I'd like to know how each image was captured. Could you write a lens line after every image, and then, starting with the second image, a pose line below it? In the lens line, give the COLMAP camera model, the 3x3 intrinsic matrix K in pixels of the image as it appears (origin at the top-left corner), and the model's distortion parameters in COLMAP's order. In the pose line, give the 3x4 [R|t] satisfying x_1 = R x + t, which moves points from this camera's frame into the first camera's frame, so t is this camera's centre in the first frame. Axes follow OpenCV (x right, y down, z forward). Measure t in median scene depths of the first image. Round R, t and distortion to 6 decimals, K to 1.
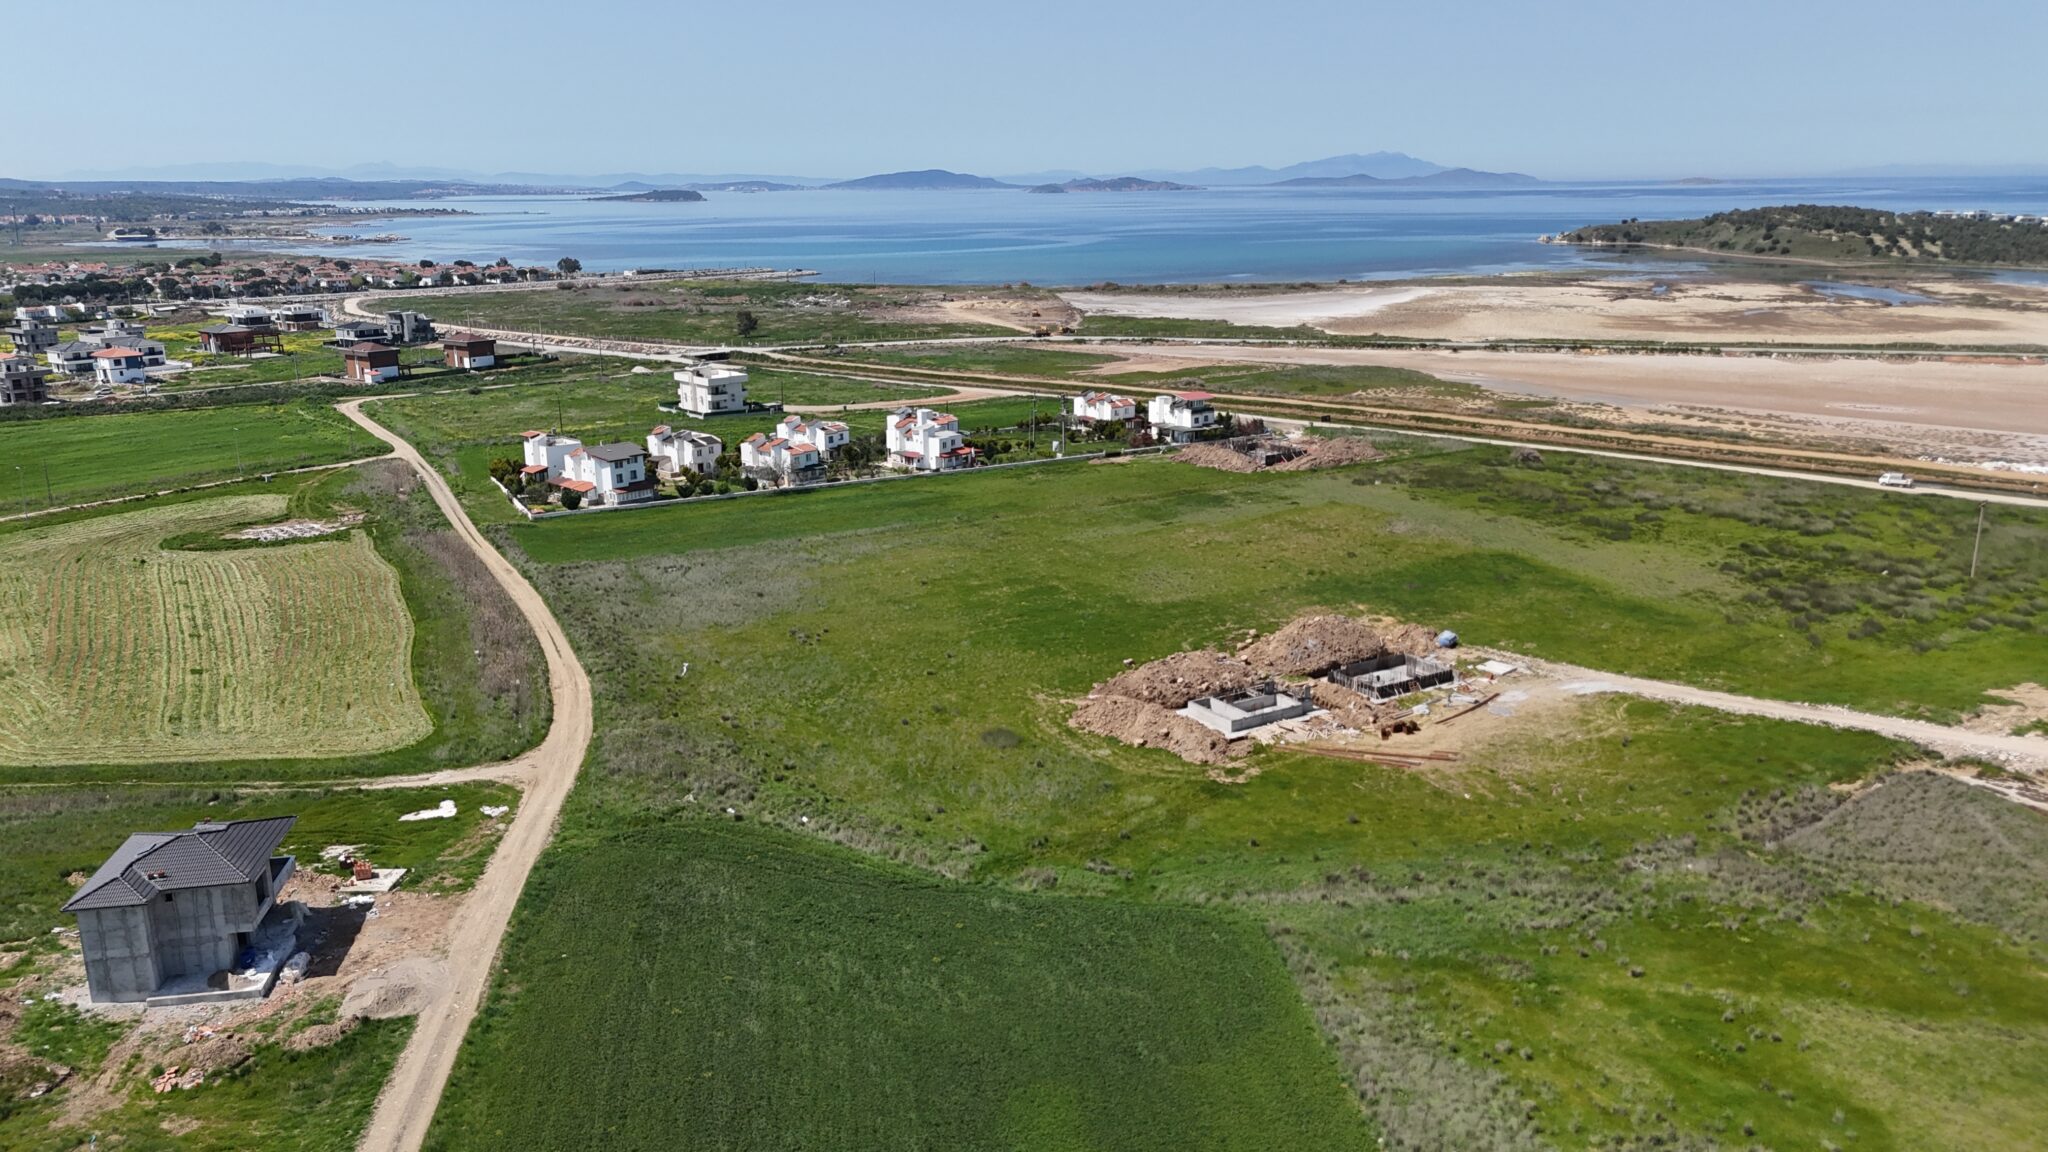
lens RADIAL K [[1507.9, 0, 1024.0], [0, 1507.9, 576.0], [0, 0, 1]] dist [0.087229, -0.097882]
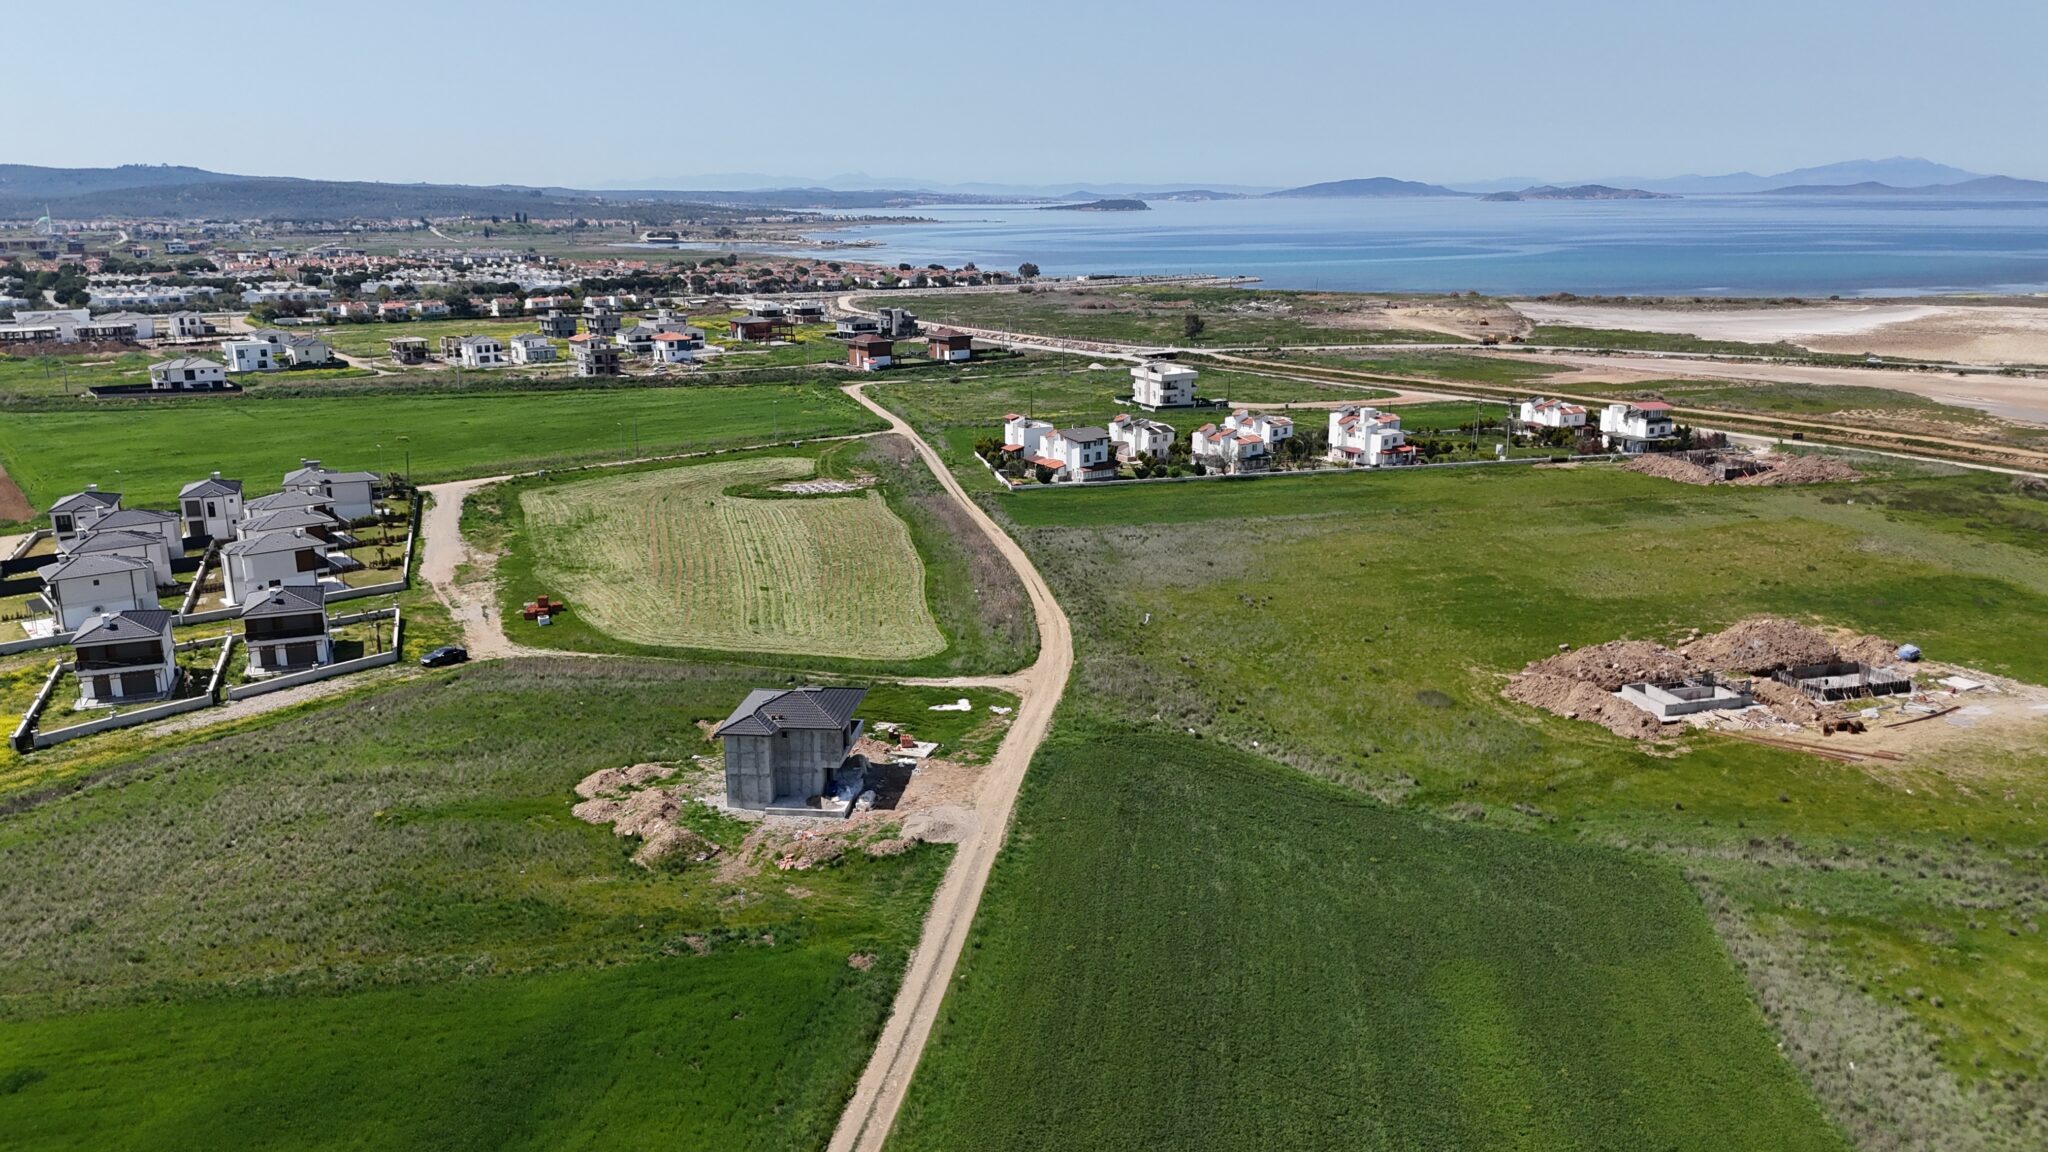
lens RADIAL K [[1507.9, 0, 1024.0], [0, 1507.9, 576.0], [0, 0, 1]] dist [0.087229, -0.097882]
pose [[0.961093, 0.072243, -0.266612, -0.007460], [-0.073695, 0.997270, 0.004570, 0.018698], [0.266214, 0.015256, 0.963793, -0.073898]]
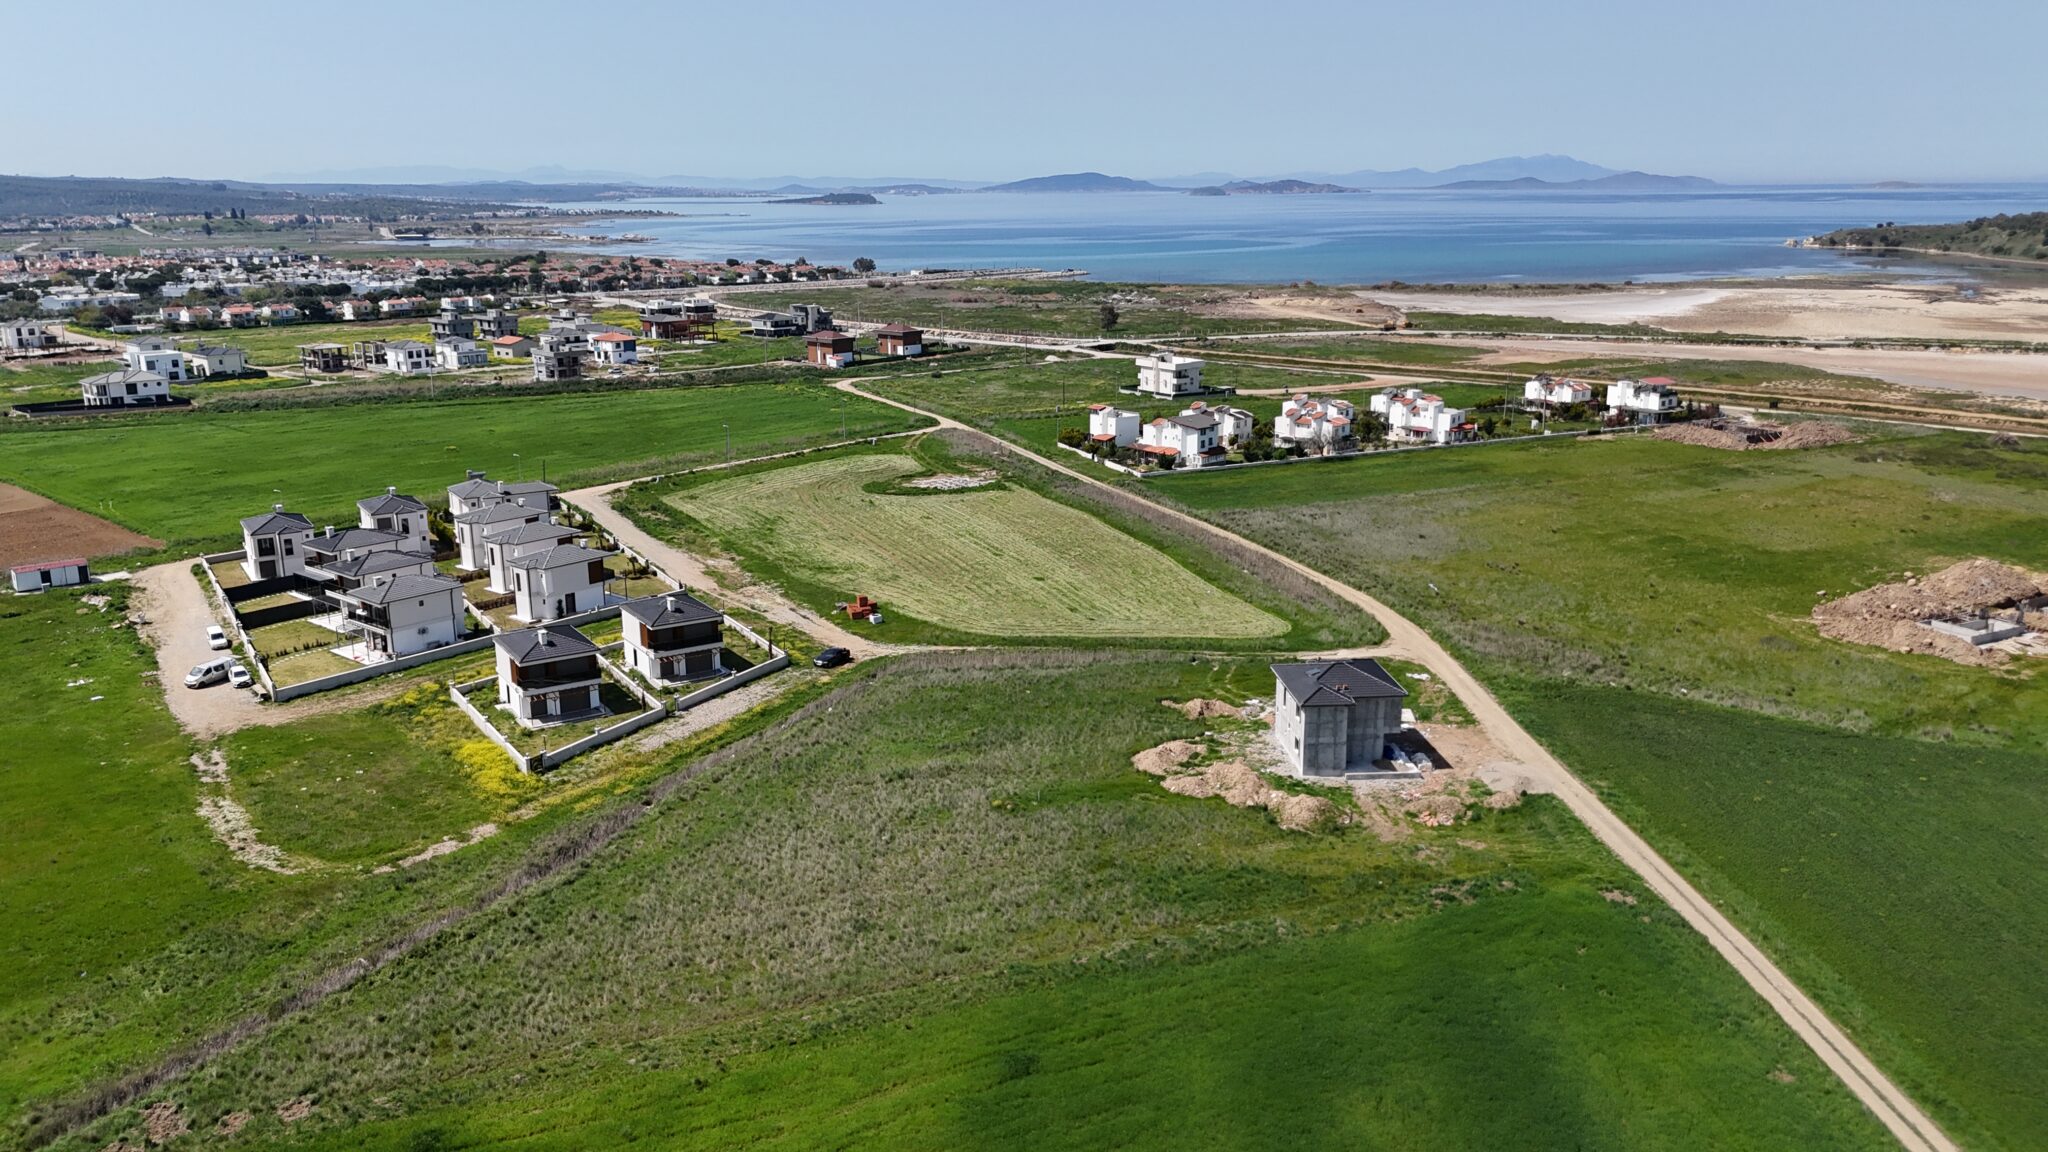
lens RADIAL K [[1510.0, 0, 1024.0], [0, 1510.0, 576.0], [0, 0, 1]] dist [0.087339, -0.094402]
pose [[0.995598, 0.025945, -0.090067, -0.265352], [-0.026133, 0.999658, -0.000911, 0.036865], [0.090013, 0.003261, 0.995935, -0.146159]]
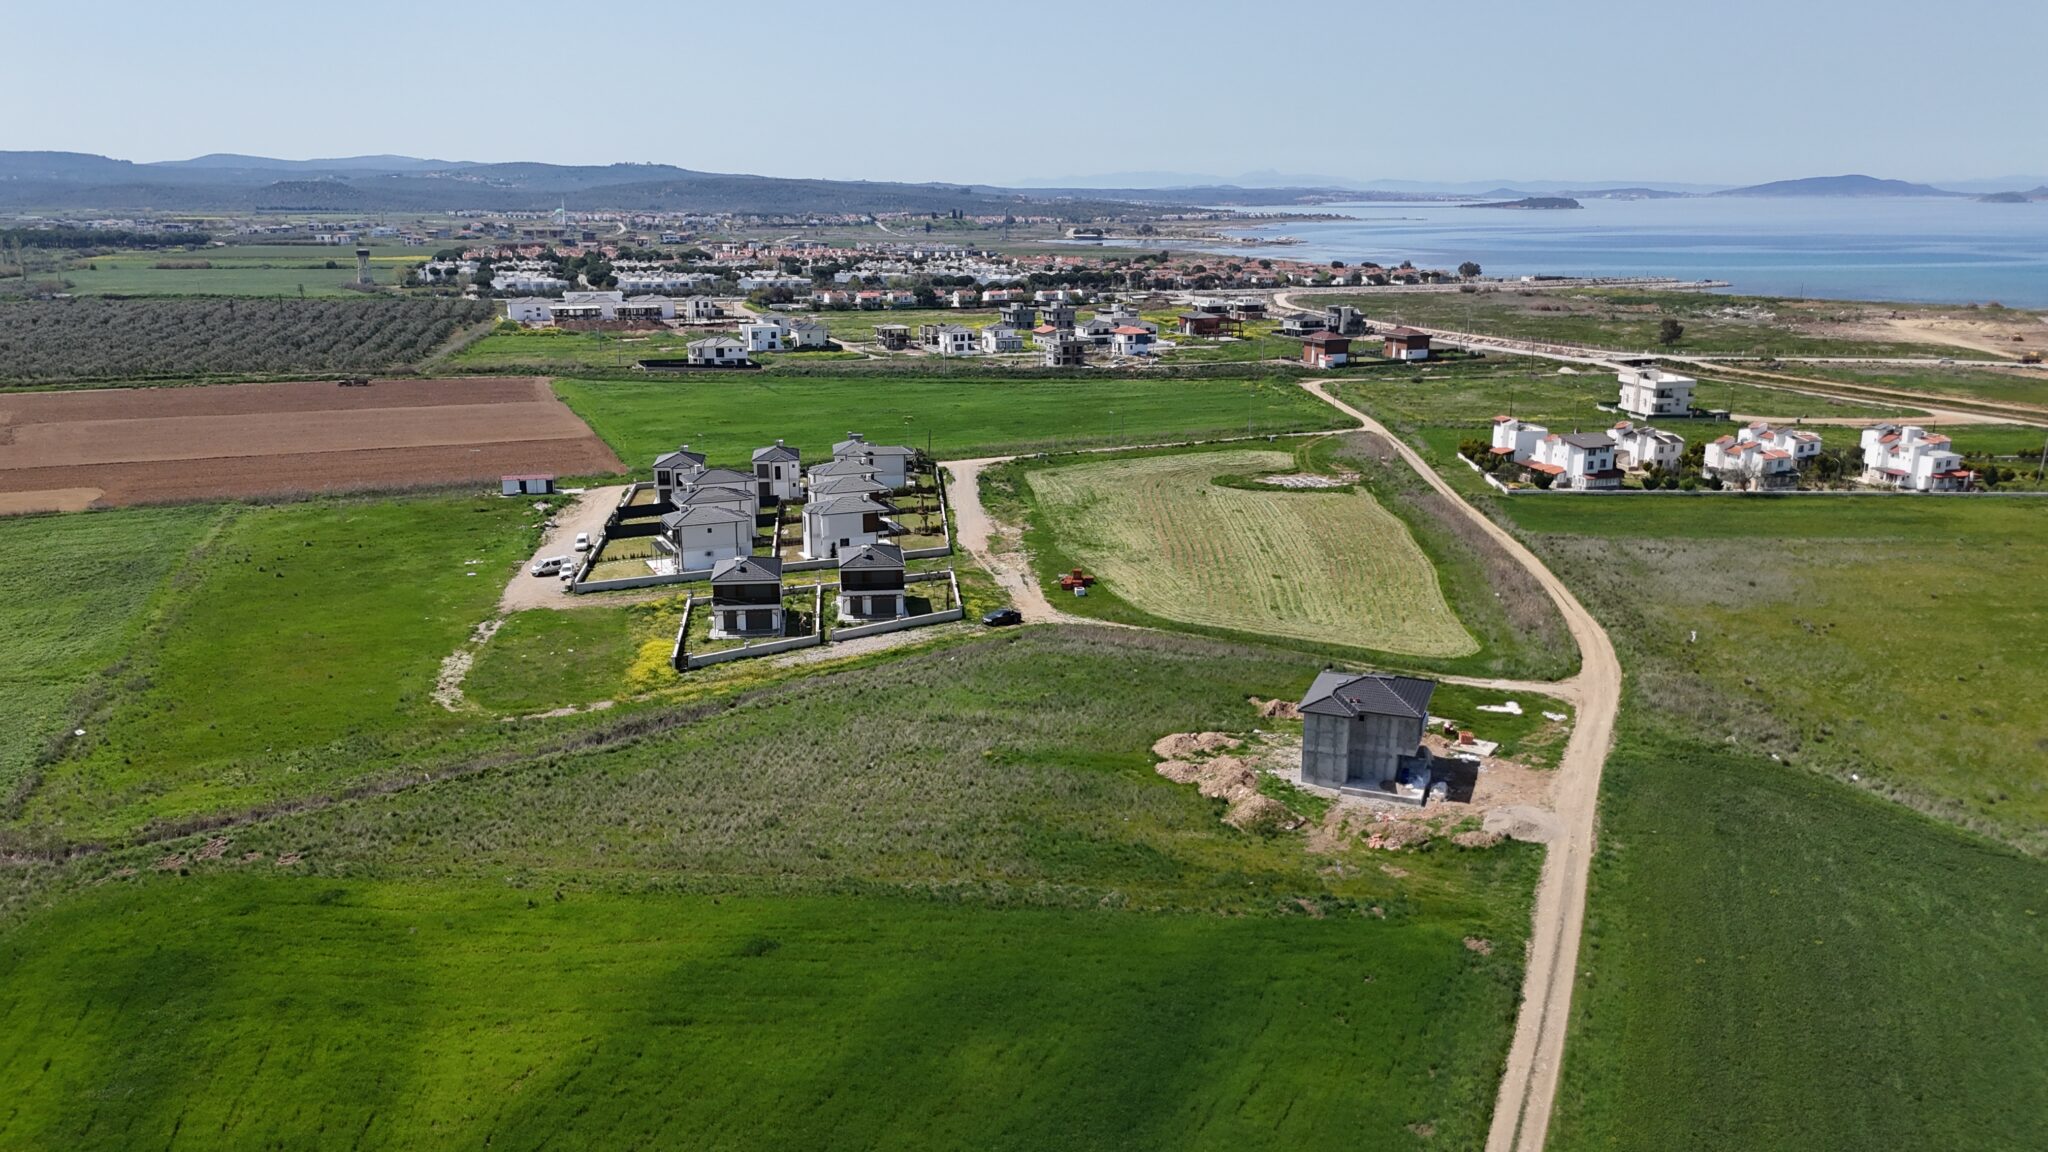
lens RADIAL K [[1507.4, 0, 1024.0], [0, 1507.4, 576.0], [0, 0, 1]] dist [0.071467, -0.072817]
pose [[0.858440, 0.137637, -0.494102, -0.061338], [-0.139456, 0.989665, 0.033392, 0.029616], [0.493592, 0.040240, 0.868762, -0.114743]]
